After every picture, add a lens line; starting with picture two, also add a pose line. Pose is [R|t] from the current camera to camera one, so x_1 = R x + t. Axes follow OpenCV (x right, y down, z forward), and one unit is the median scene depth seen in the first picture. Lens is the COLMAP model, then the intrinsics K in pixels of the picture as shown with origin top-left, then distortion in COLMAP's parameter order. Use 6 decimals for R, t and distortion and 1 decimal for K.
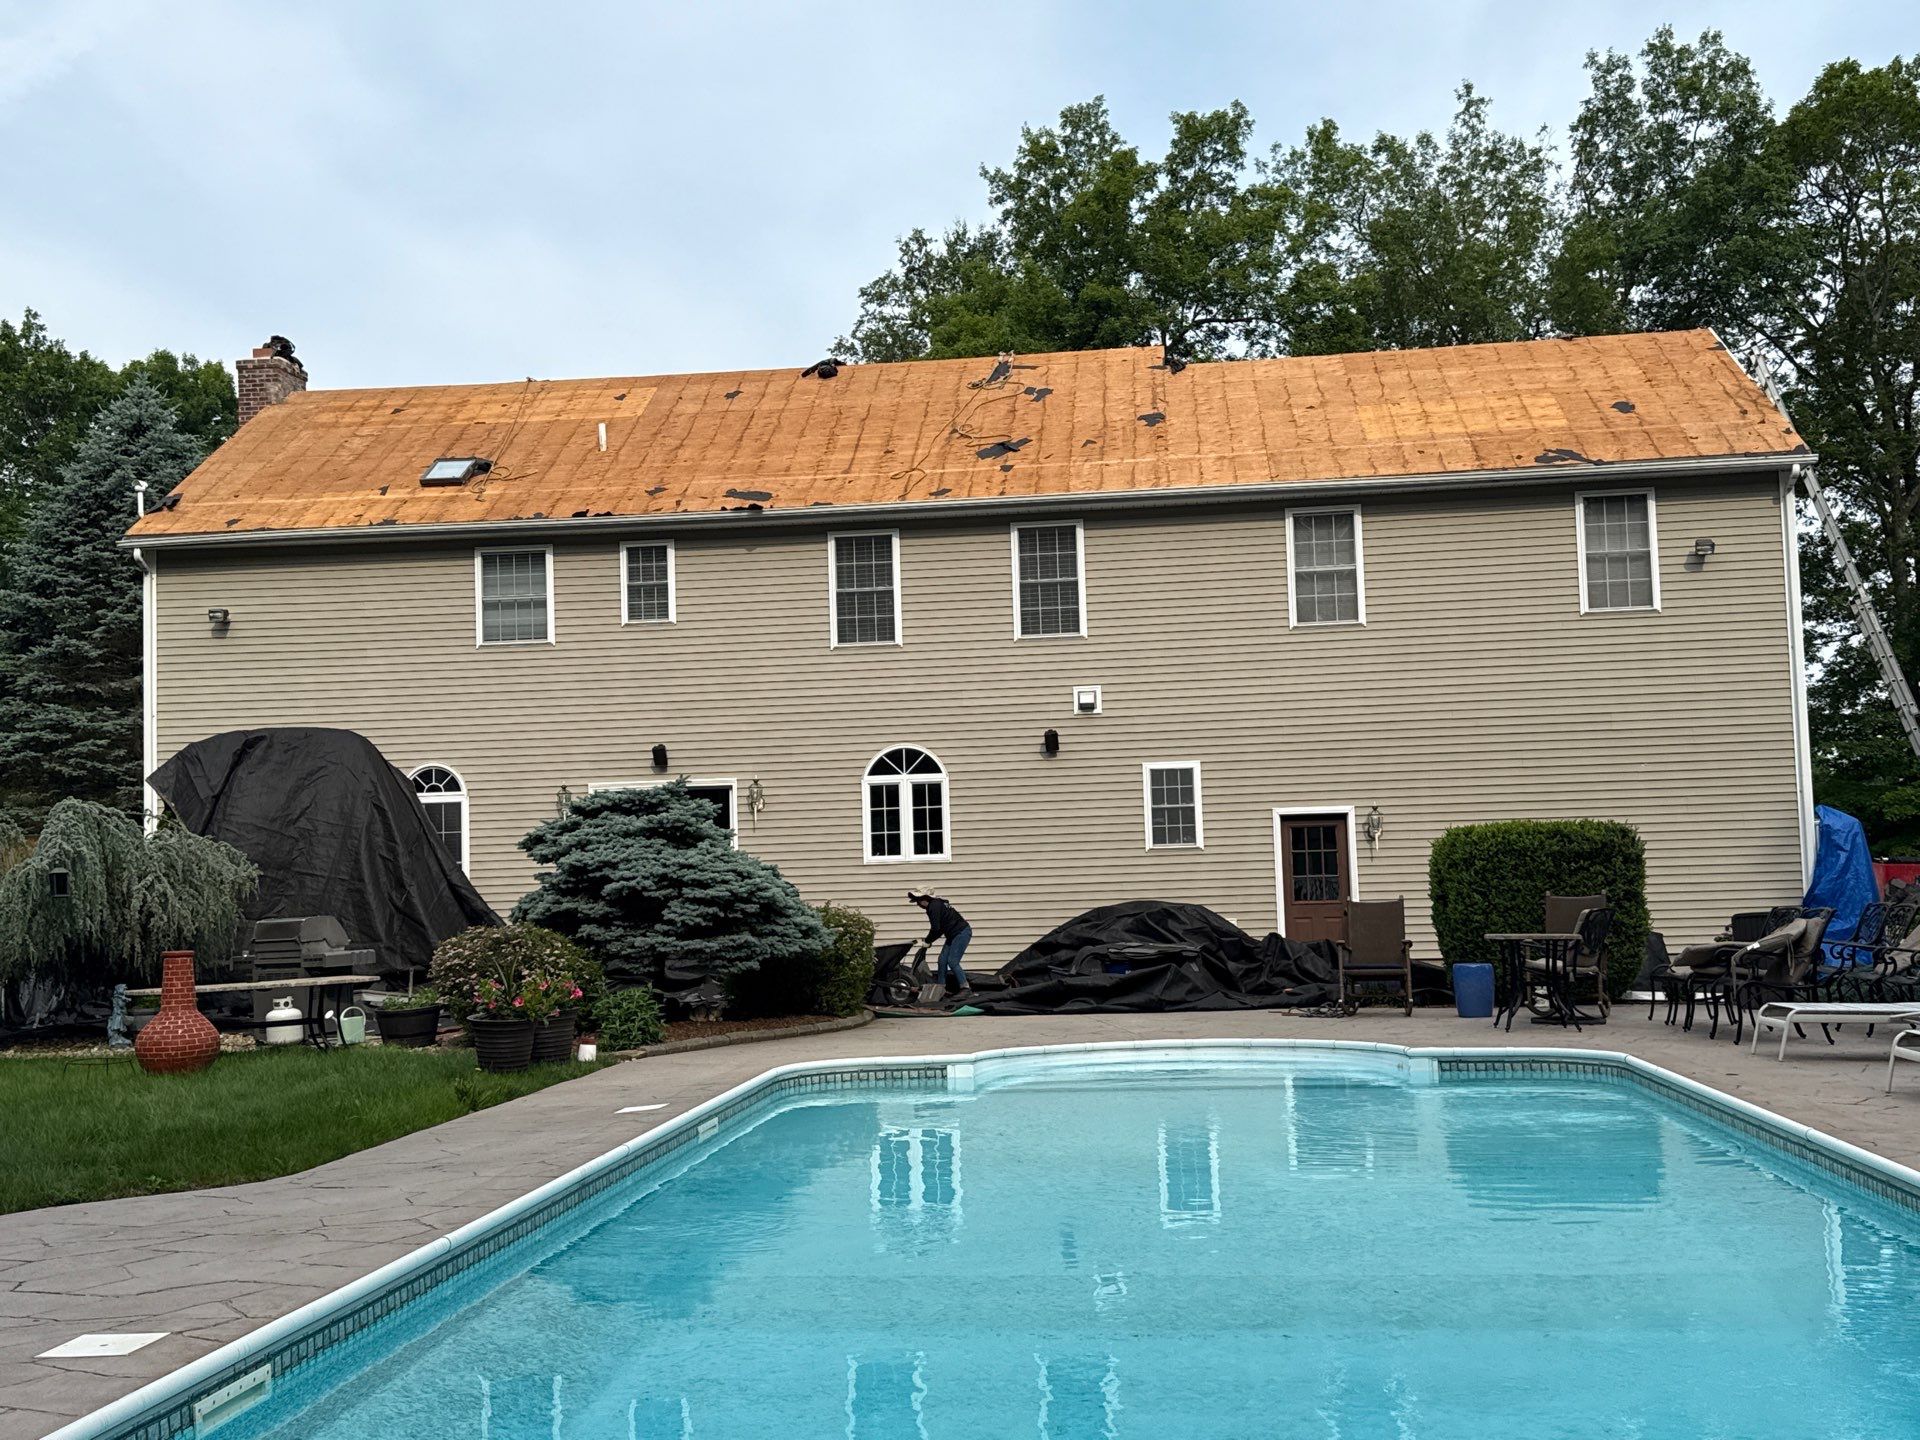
lens RADIAL K [[2004.8, 0, 972.6], [0, 2004.8, 726.6], [0, 0, 1]] dist [0.198921, -0.457310]
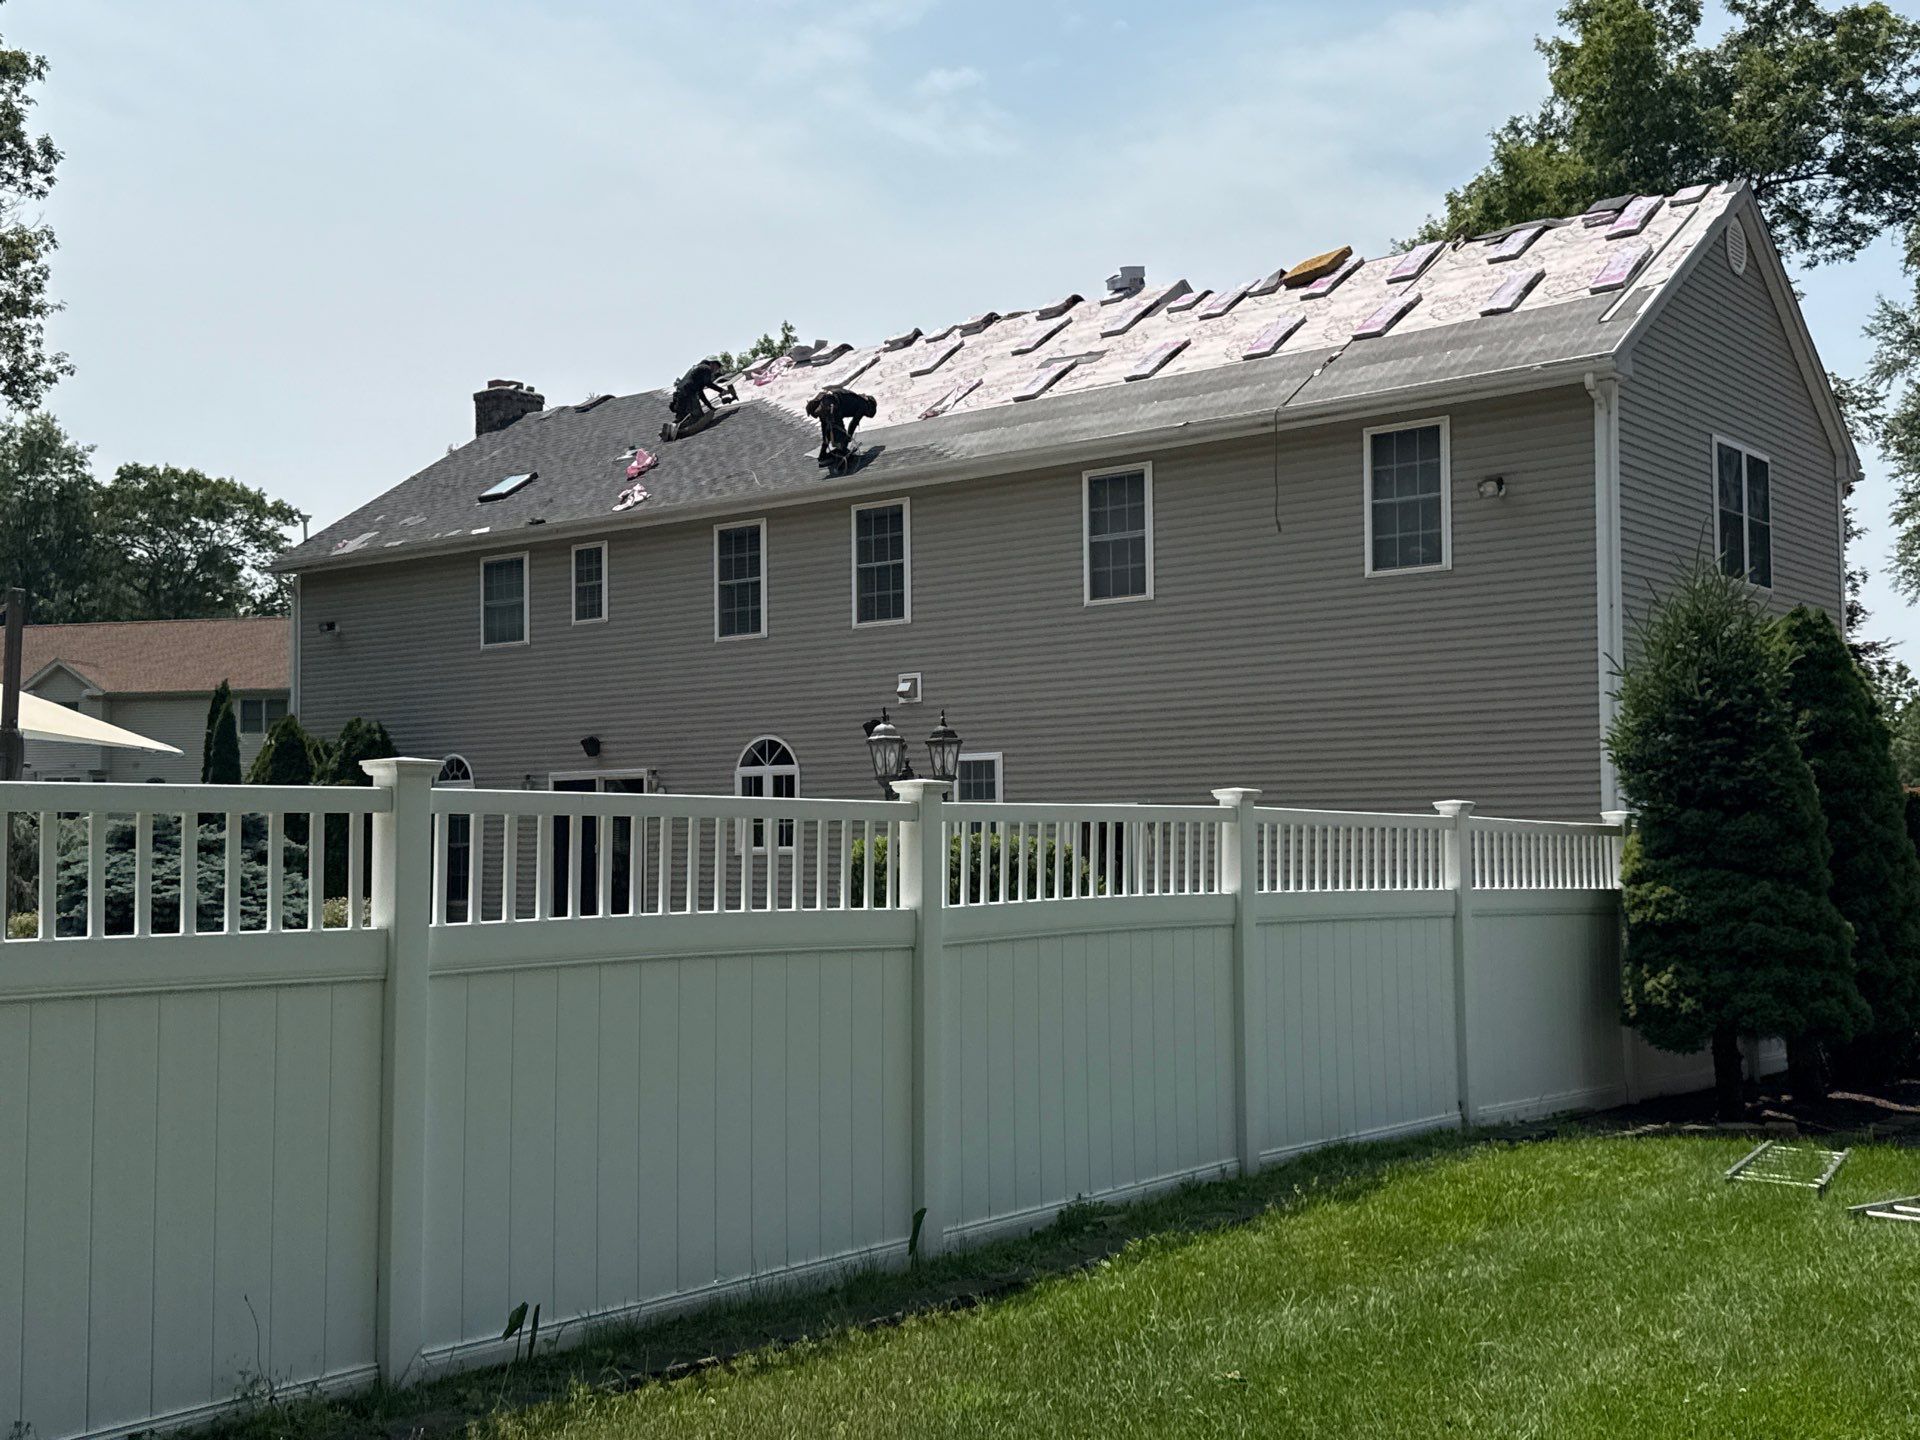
lens RADIAL K [[2127.2, 0, 972.9], [0, 2127.2, 726.8], [0, 0, 1]] dist [0.185099, -0.362471]
pose [[0.846864, -0.009402, -0.531726, 0.612248], [0.023562, 0.999525, 0.019851, -0.014264], [0.531287, -0.029340, 0.846684, 0.159353]]
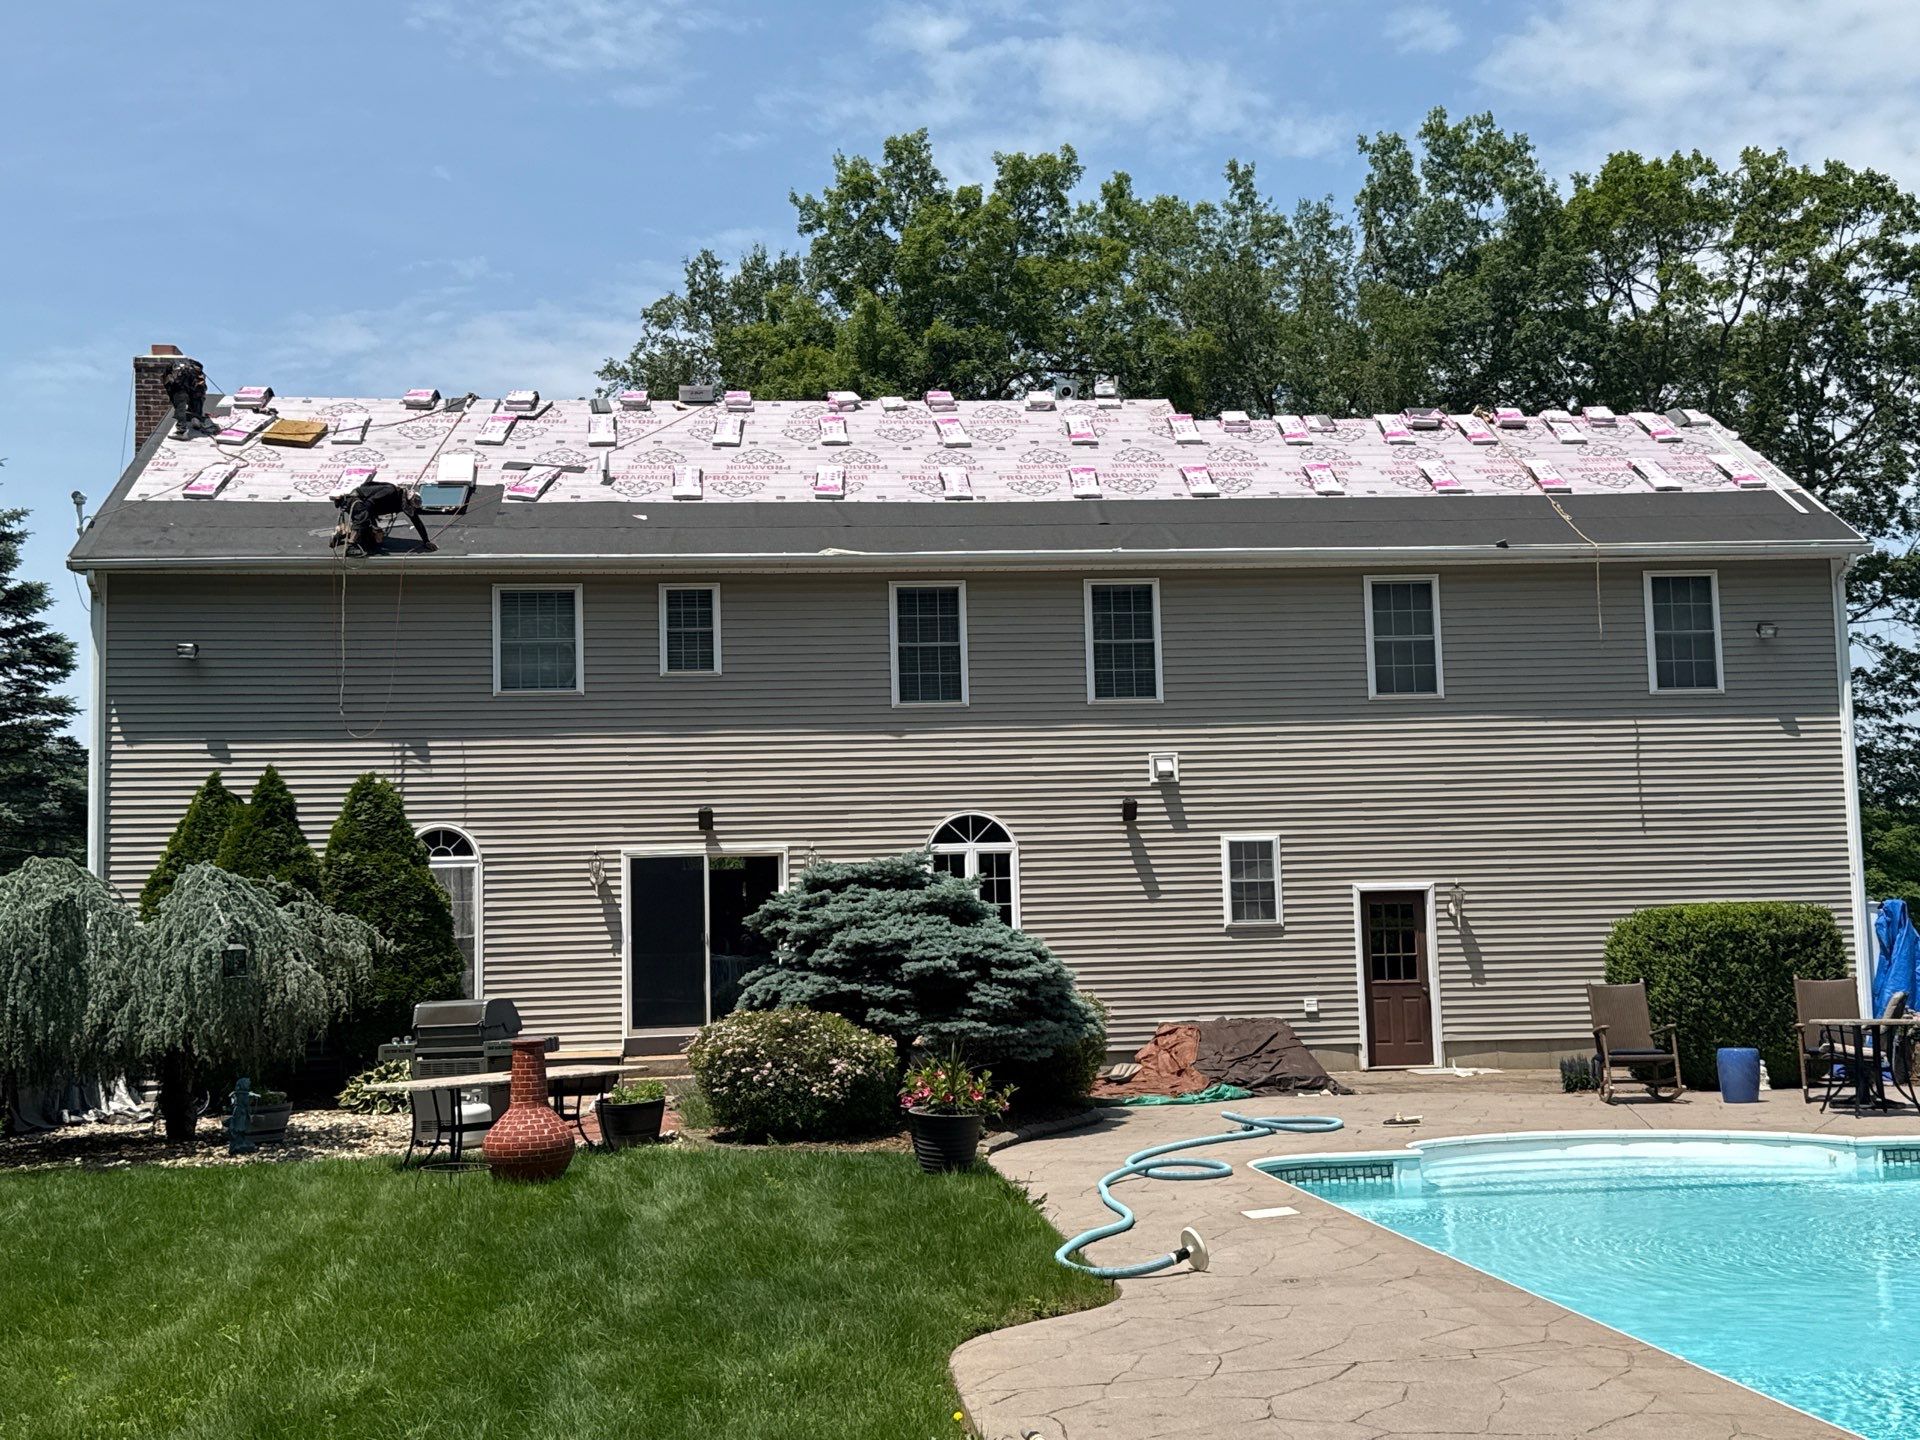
lens RADIAL K [[2127.2, 0, 972.9], [0, 2127.2, 726.8], [0, 0, 1]] dist [0.185099, -0.362471]
pose [[0.978424, 0.024469, 0.205151, -0.236830], [-0.018968, 0.999407, -0.028742, -0.001840], [-0.205732, 0.024230, 0.978308, 0.027703]]
